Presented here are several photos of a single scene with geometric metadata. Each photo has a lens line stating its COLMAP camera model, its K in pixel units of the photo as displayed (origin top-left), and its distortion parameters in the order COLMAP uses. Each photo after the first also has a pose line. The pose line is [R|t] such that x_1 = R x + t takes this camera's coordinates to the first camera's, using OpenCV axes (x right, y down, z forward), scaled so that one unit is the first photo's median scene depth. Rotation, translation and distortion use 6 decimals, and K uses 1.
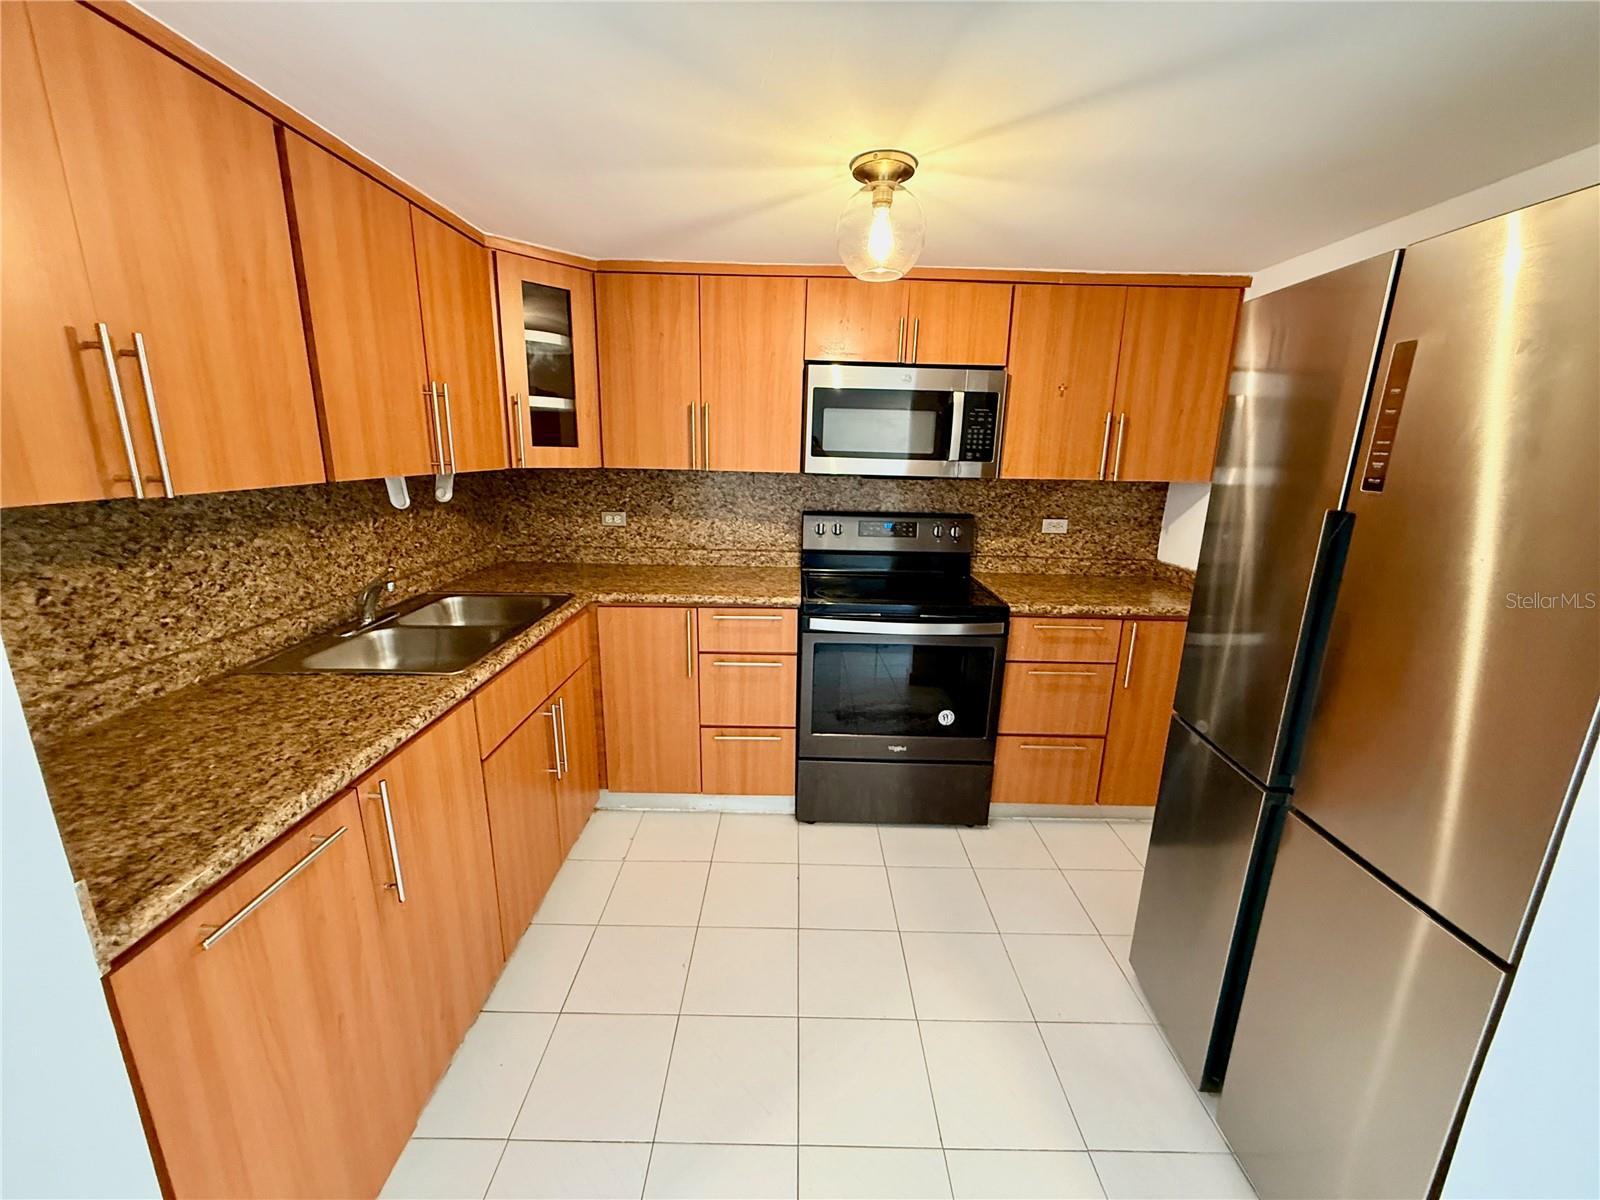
lens RADIAL K [[636.4, 0, 795.3], [0, 636.4, 600.1], [0, 0, 1]] dist [-0.000612, 0.000327]
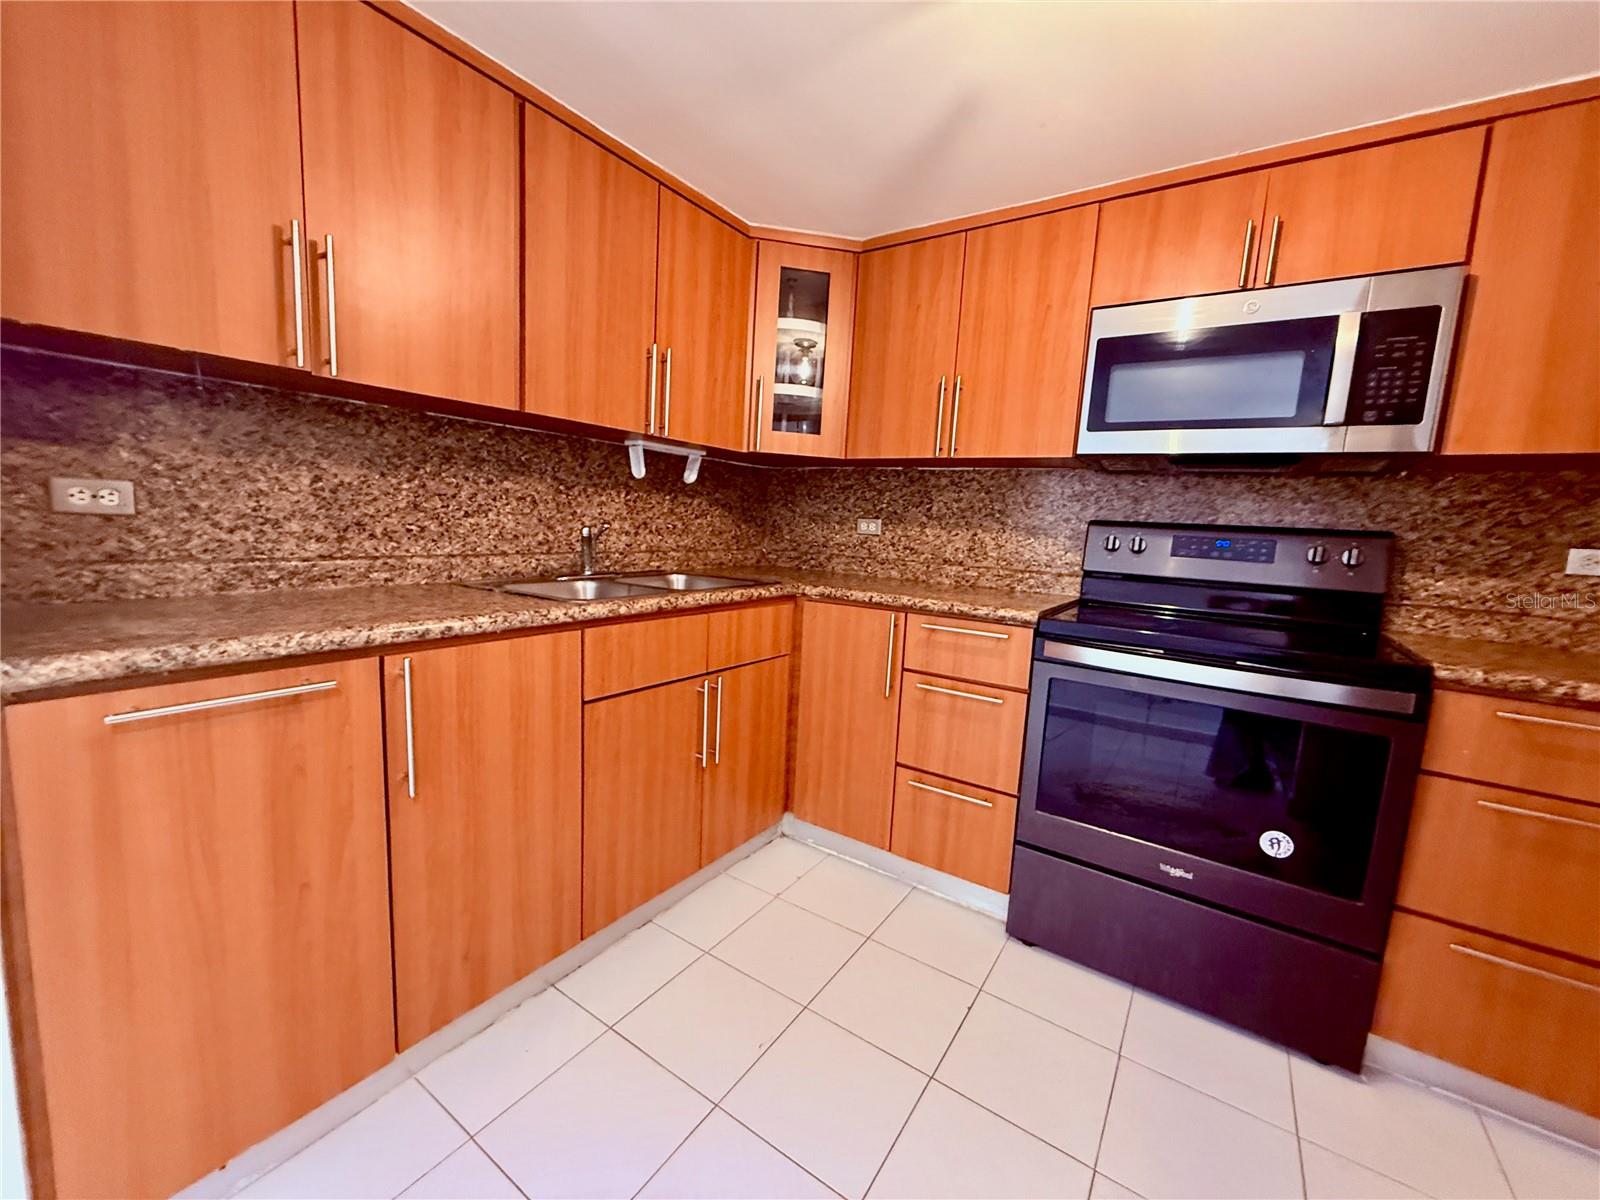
lens RADIAL K [[636.4, 0, 795.3], [0, 636.4, 600.1], [0, 0, 1]] dist [-0.000612, 0.000327]
pose [[0.828270, 0.092403, -0.552657, 0.174256], [-0.166257, 0.982420, -0.084912, 0.087561], [0.535095, 0.162214, 0.829072, 0.240483]]
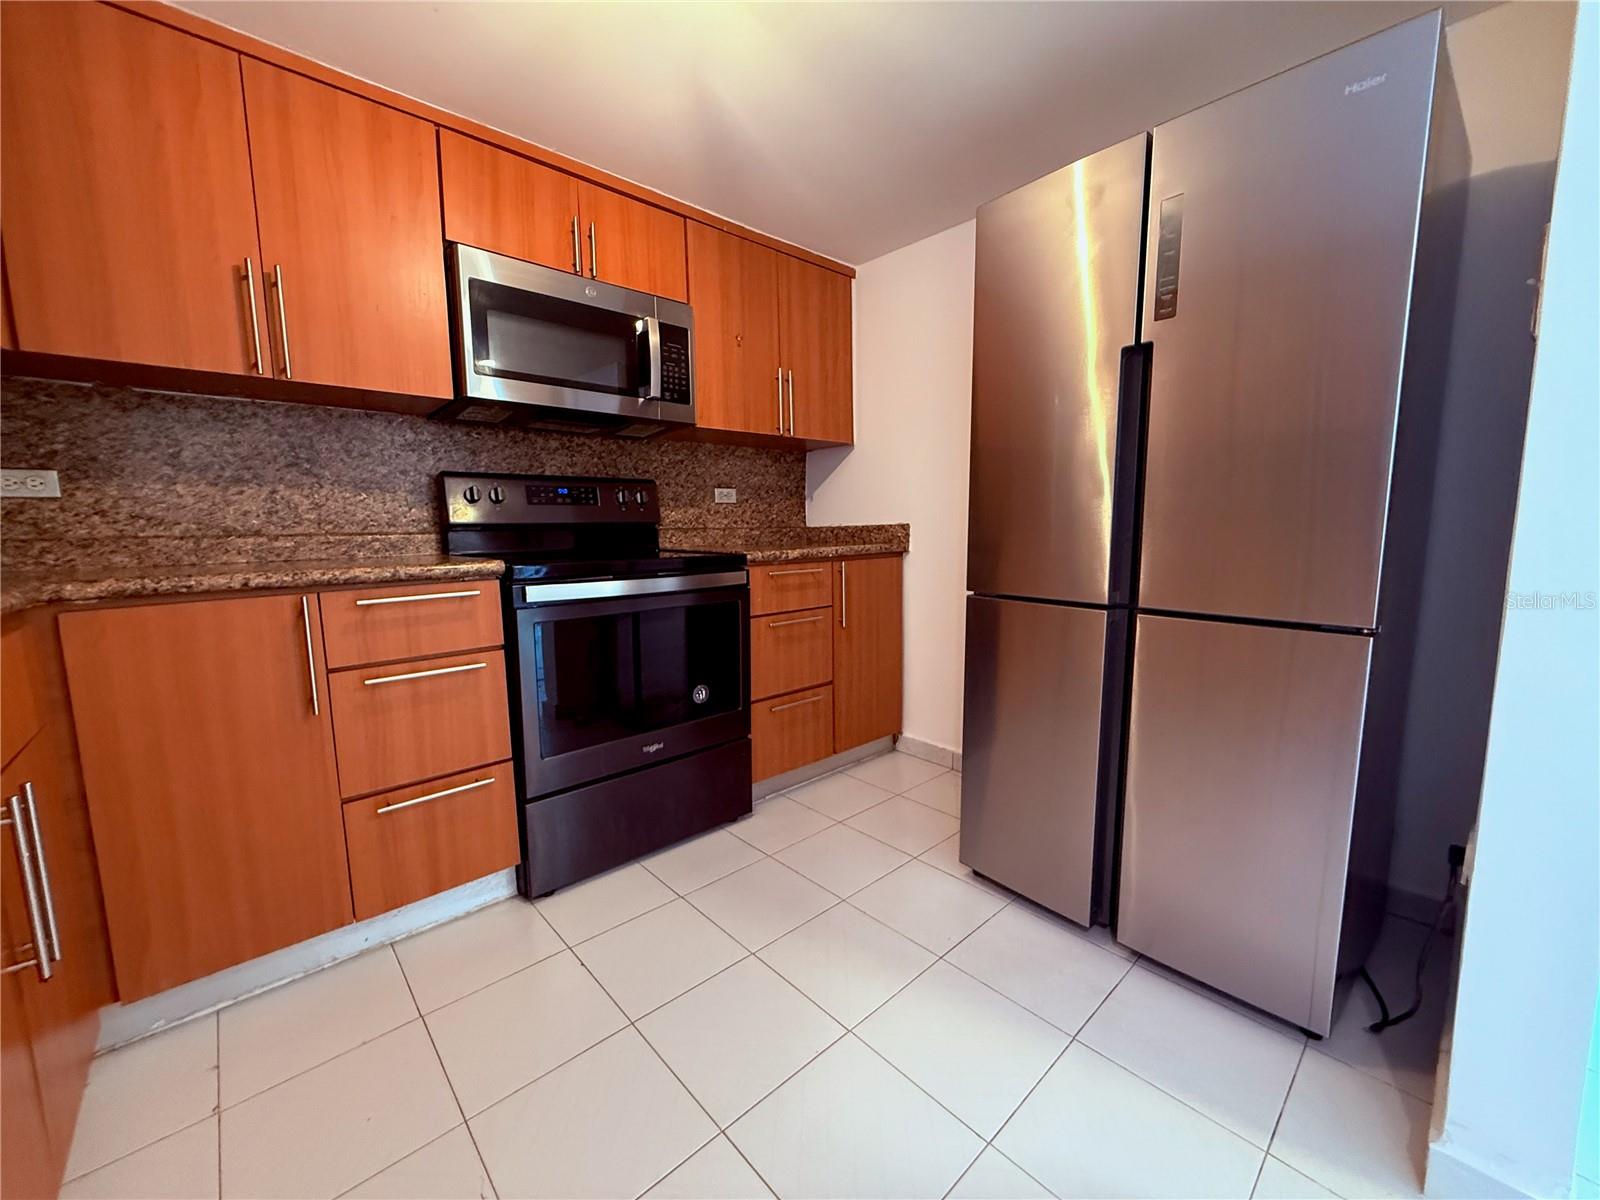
lens RADIAL K [[636.4, 0, 795.3], [0, 636.4, 600.1], [0, 0, 1]] dist [-0.000612, 0.000327]
pose [[0.736122, -0.110519, 0.667765, -0.218402], [0.185881, 0.981655, -0.042440, 0.122663], [-0.650825, 0.155366, 0.743161, 0.279279]]
